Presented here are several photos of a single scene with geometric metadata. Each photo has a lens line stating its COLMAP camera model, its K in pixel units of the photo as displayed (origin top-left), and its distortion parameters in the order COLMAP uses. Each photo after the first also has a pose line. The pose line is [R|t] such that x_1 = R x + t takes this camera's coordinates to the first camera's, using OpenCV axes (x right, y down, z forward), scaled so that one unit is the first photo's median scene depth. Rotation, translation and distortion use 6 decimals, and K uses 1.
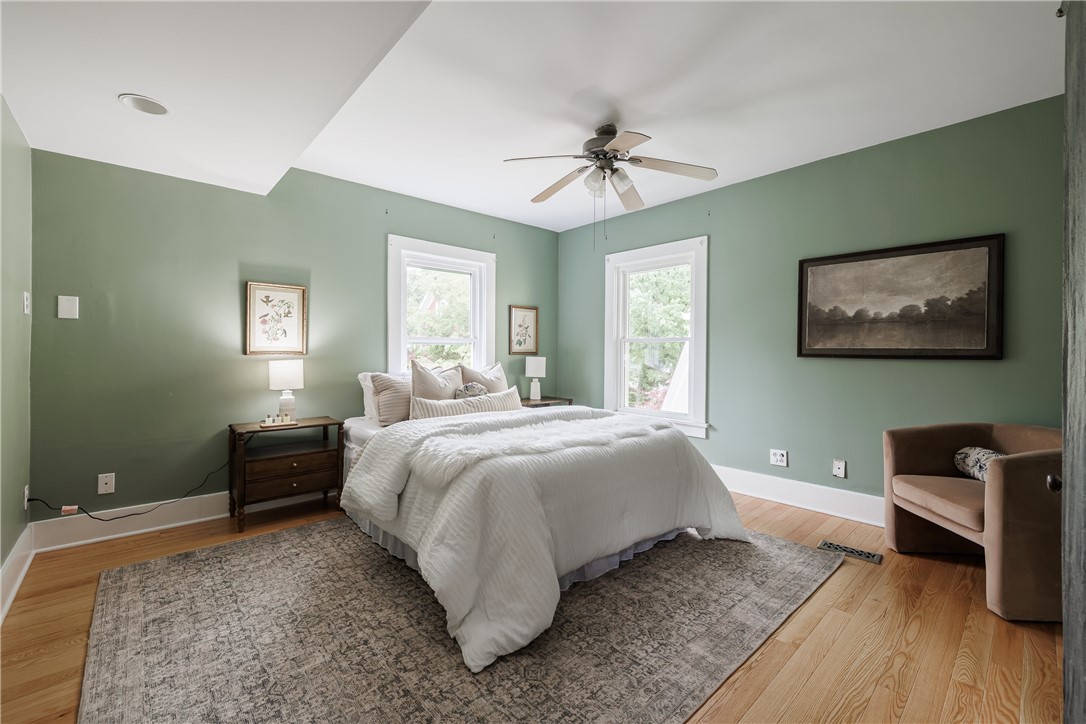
lens RADIAL K [[451.7, 0, 543.2], [0, 451.7, 354.0], [0, 0, 1]] dist [-0.002716, 0.000291]
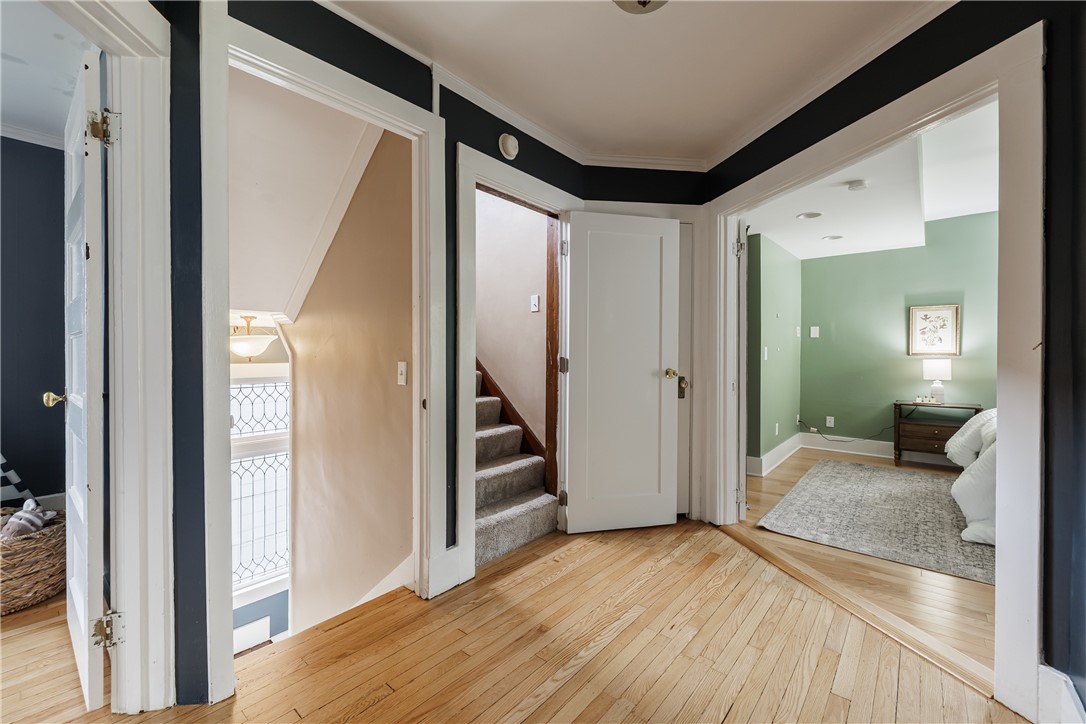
lens RADIAL K [[428.3, 0, 542.1], [0, 428.3, 356.6], [0, 0, 1]] dist [-0.001515, -0.000034]
pose [[0.112838, 0.003837, -0.993606, 0.624412], [-0.002593, 0.999990, 0.003567, 0.003182], [0.993610, 0.002174, 0.112847, -0.379696]]
